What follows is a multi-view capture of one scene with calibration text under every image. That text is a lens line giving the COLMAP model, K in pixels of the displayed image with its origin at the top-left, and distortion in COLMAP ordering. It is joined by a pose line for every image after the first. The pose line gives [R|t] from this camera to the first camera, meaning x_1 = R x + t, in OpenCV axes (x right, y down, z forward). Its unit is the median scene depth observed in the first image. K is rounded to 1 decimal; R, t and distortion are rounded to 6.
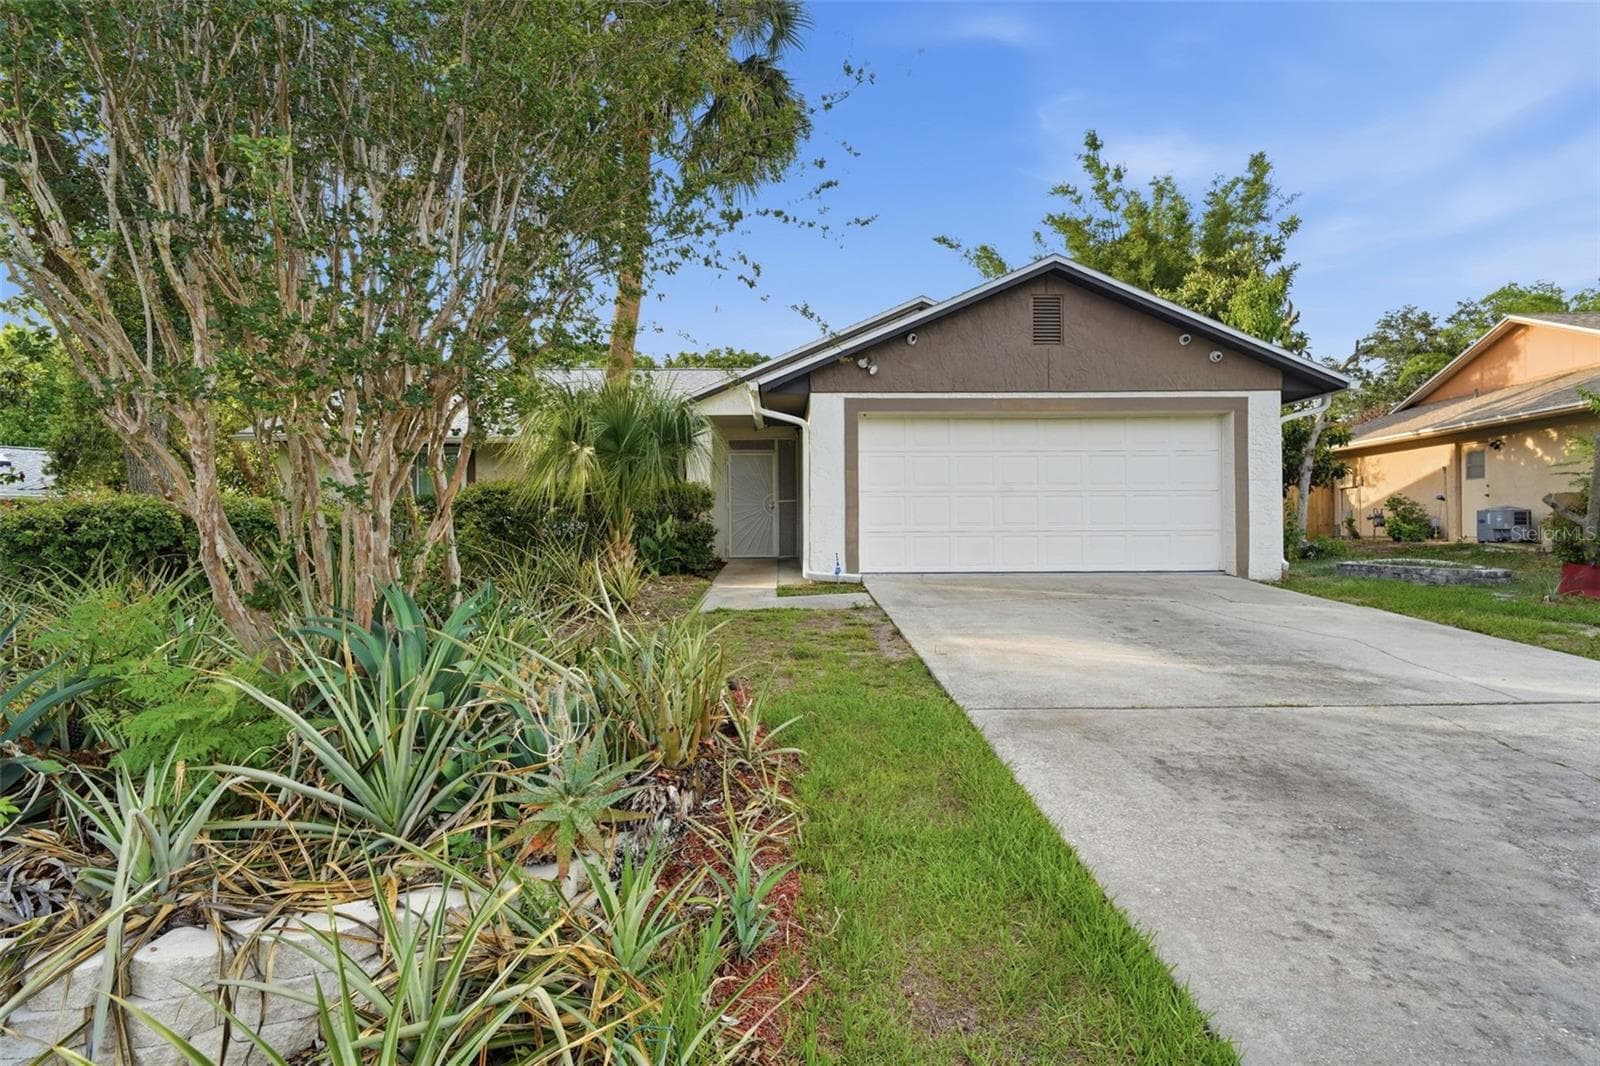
lens RADIAL K [[762.5, 0, 800.0], [0, 762.5, 533.0], [0, 0, 1]] dist [-0.012602, 0.000086]
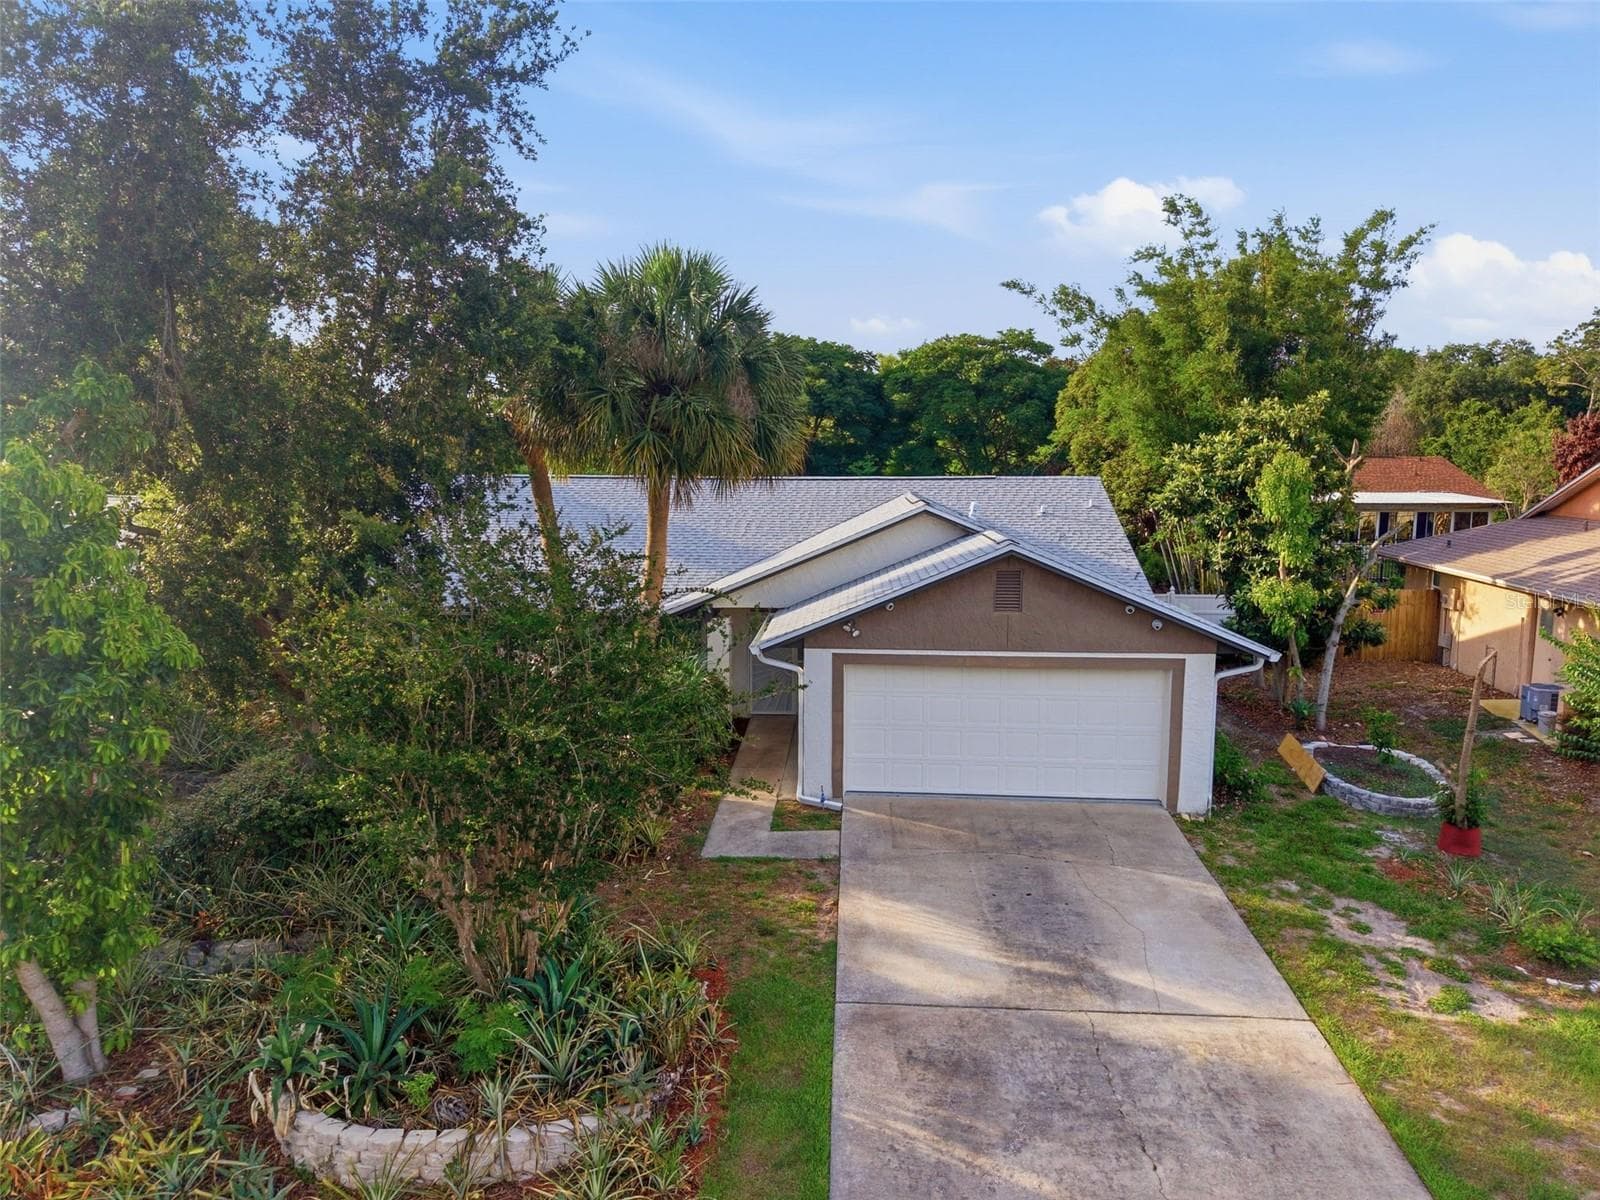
lens RADIAL K [[1073.4, 0, 800.0], [0, 1073.4, 600.0], [0, 0, 1]] dist [0.020102, -0.020351]
pose [[0.996074, 0.023954, -0.085223, 0.147586], [-0.011826, 0.990072, 0.140064, -0.488919], [0.087732, -0.138506, 0.986468, -0.642068]]
